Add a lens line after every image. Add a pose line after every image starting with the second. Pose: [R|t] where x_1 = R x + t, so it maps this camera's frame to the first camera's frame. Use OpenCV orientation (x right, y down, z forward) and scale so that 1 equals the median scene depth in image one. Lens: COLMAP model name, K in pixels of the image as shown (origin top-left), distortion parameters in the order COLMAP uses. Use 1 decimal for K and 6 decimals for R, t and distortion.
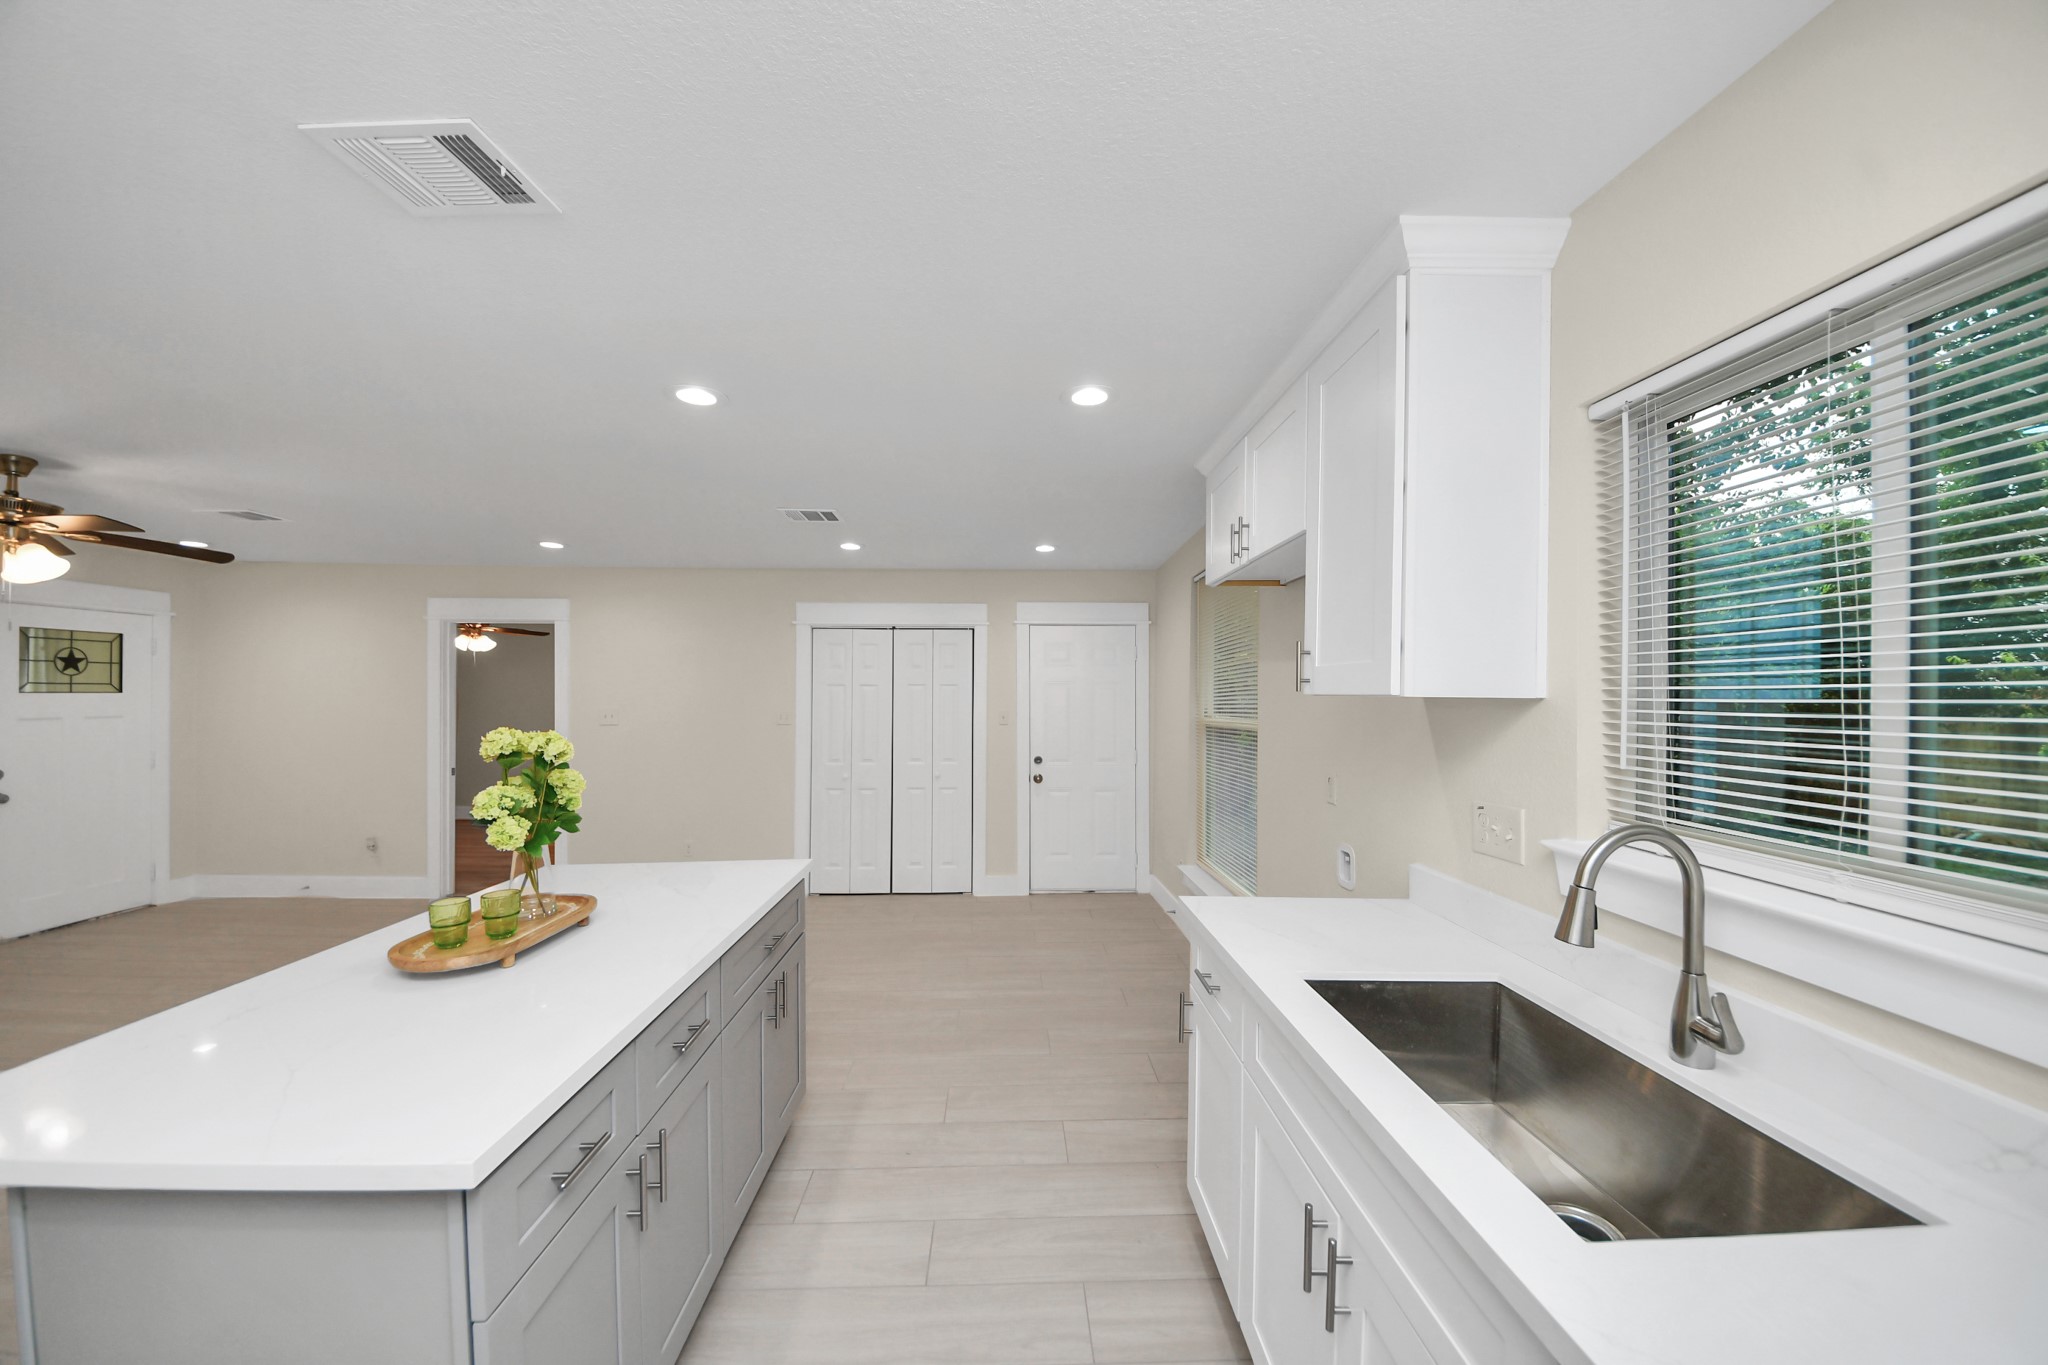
lens RADIAL K [[720.8, 0, 1019.7], [0, 720.8, 696.2], [0, 0, 1]] dist [0.029273, -0.018185]
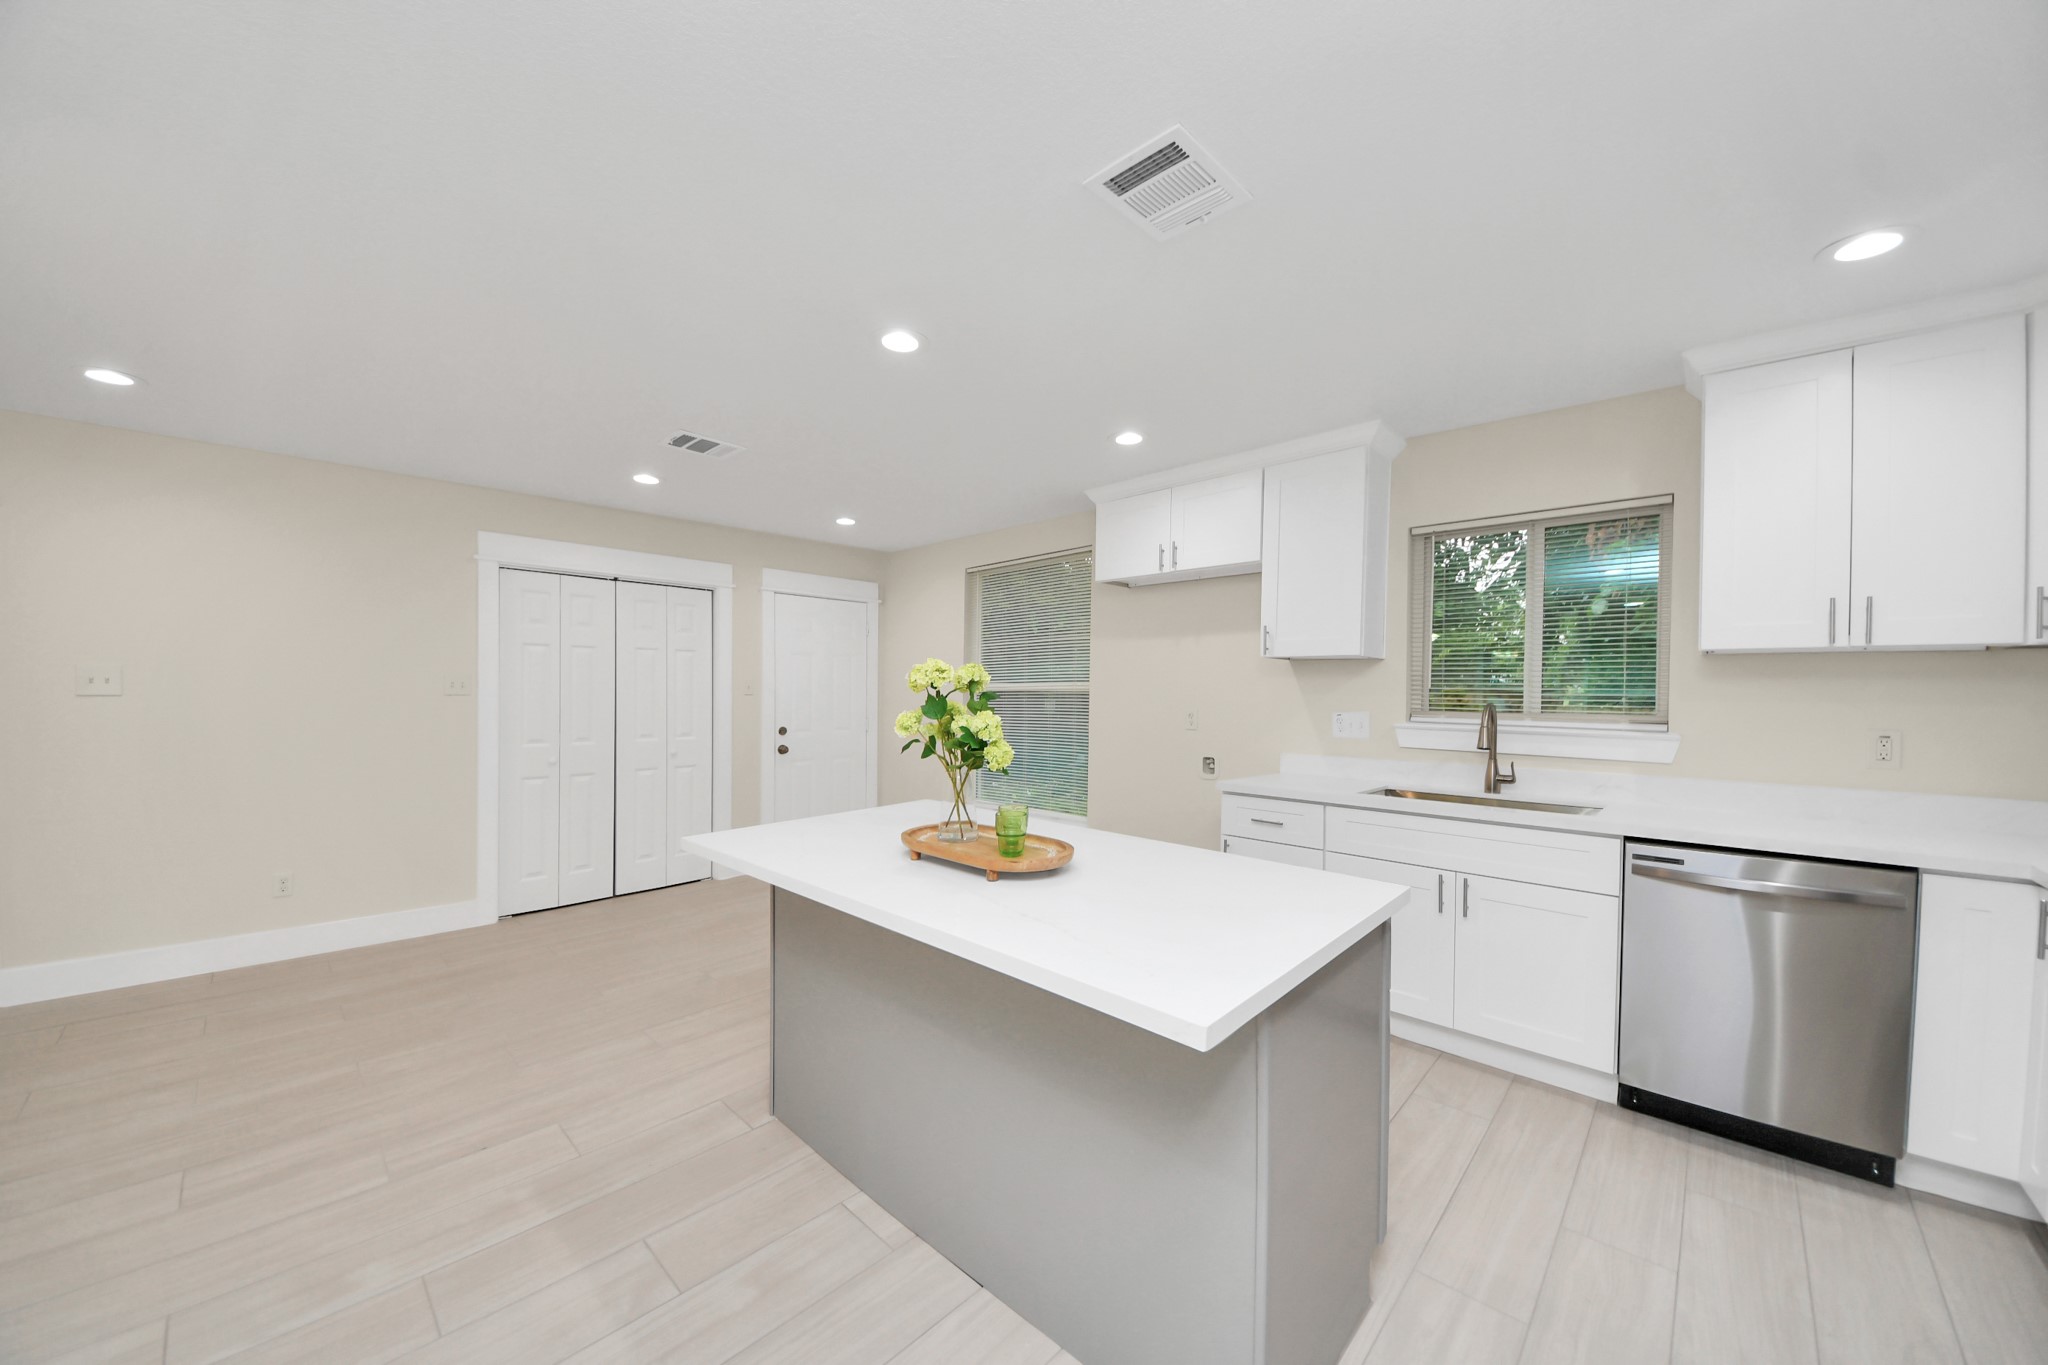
lens RADIAL K [[723.6, 0, 1022.5], [0, 723.6, 694.1], [0, 0, 1]] dist [0.035014, -0.023279]
pose [[0.703682, 0.000700, 0.710514, -0.538761], [-0.007111, 0.999956, 0.006057, 0.036264], [-0.710479, -0.009314, 0.703657, 0.084720]]
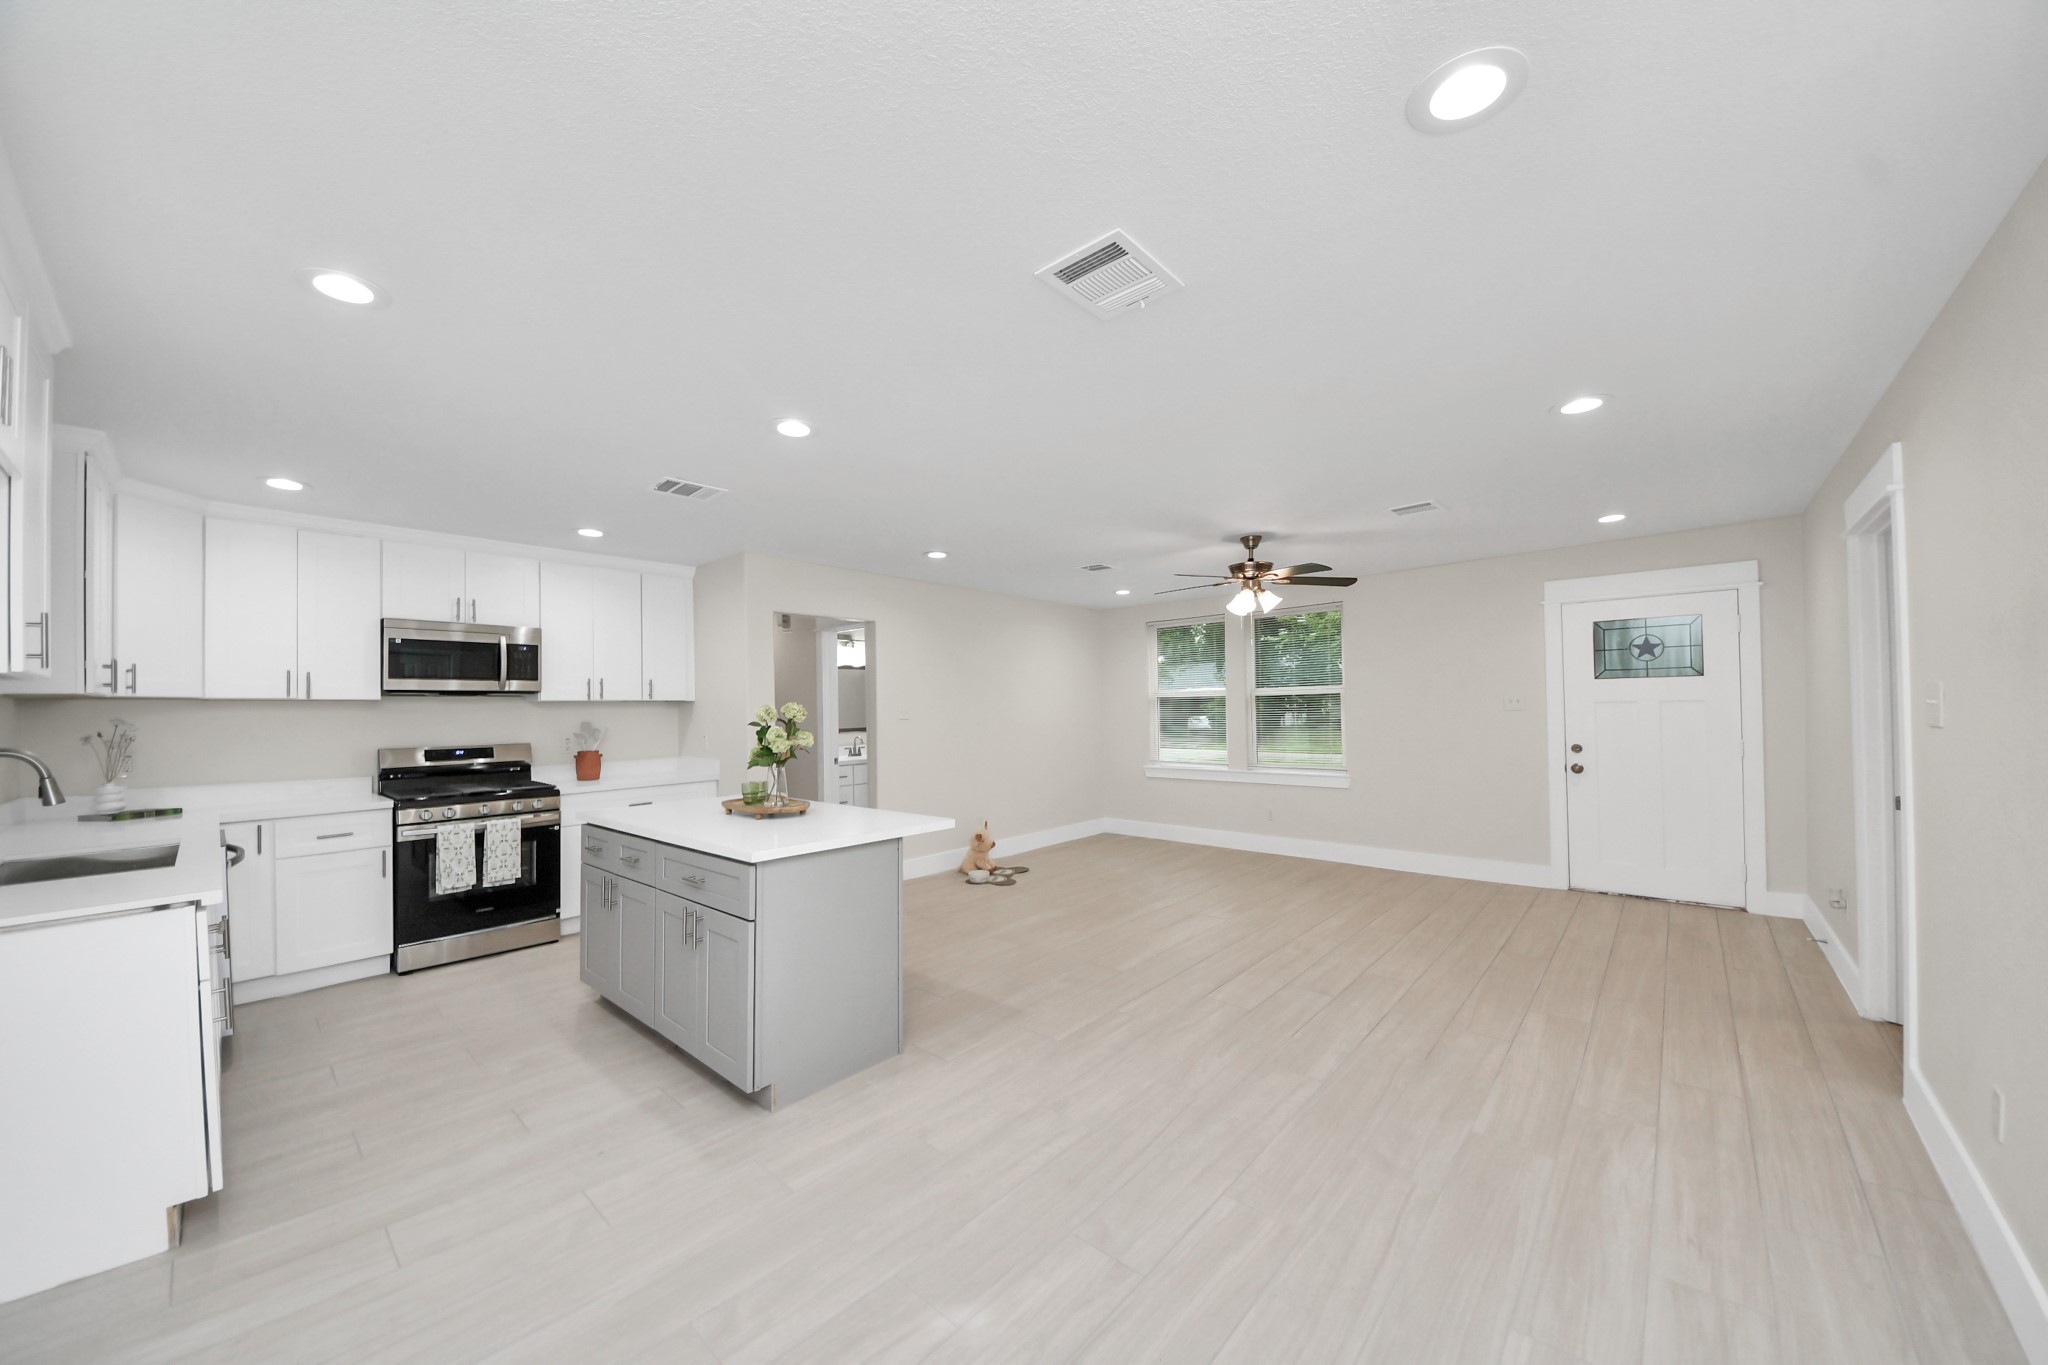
lens RADIAL K [[723.6, 0, 1022.5], [0, 723.6, 694.1], [0, 0, 1]] dist [0.035014, -0.023279]
pose [[-0.682496, -0.002819, -0.730884, 0.091703], [0.013393, 0.999776, -0.016363, 0.024988], [0.730766, -0.020957, -0.682306, 1.076560]]
